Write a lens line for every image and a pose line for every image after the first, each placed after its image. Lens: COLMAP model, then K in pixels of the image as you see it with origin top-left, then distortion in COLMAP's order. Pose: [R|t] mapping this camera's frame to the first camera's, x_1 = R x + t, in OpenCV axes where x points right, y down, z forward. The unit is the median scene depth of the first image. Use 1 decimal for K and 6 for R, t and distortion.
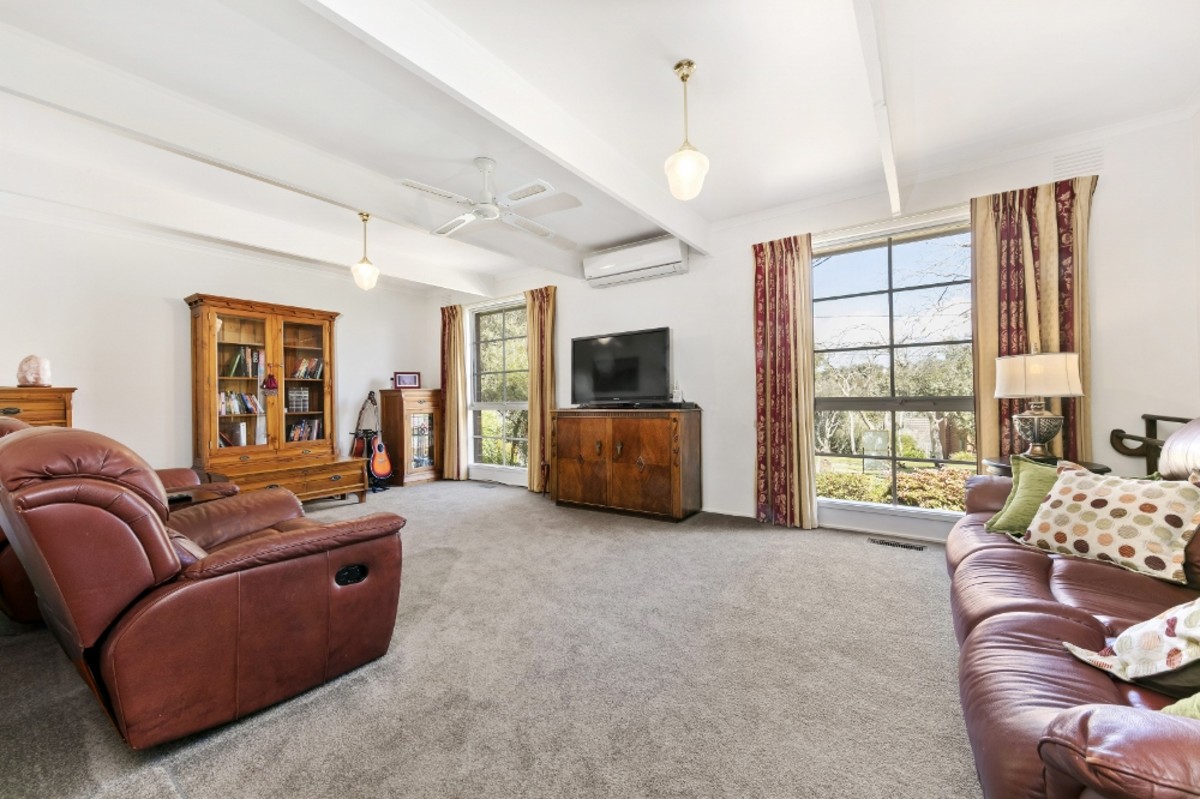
lens RADIAL K [[460.9, 0, 594.6], [0, 460.9, 399.4], [0, 0, 1]] dist [-0.000103, 0.000010]
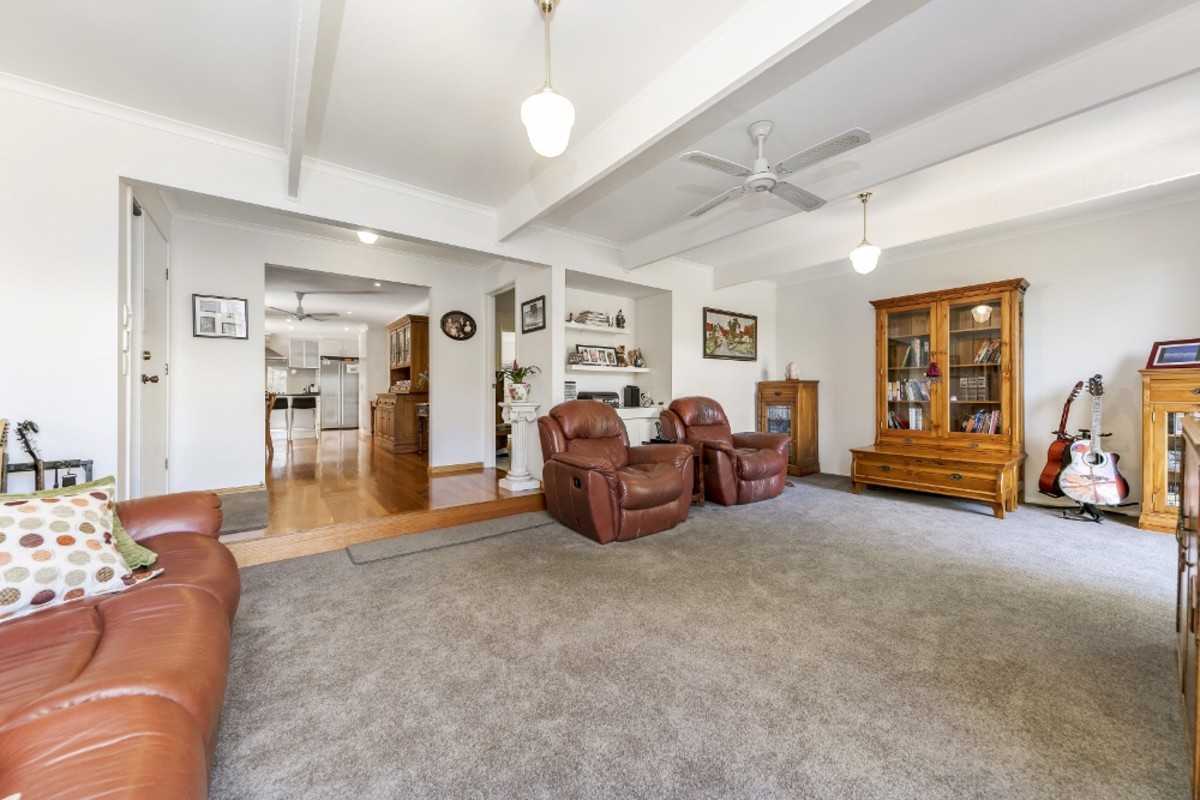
lens RADIAL K [[434.9, 0, 601.2], [0, 434.9, 397.7], [0, 0, 1]] dist [0.002032, 0.000053]
pose [[-0.308387, 0.031668, -0.950734, 0.423894], [0.011068, 0.999498, 0.029702, -0.012992], [0.951197, -0.001363, -0.308583, 0.594684]]
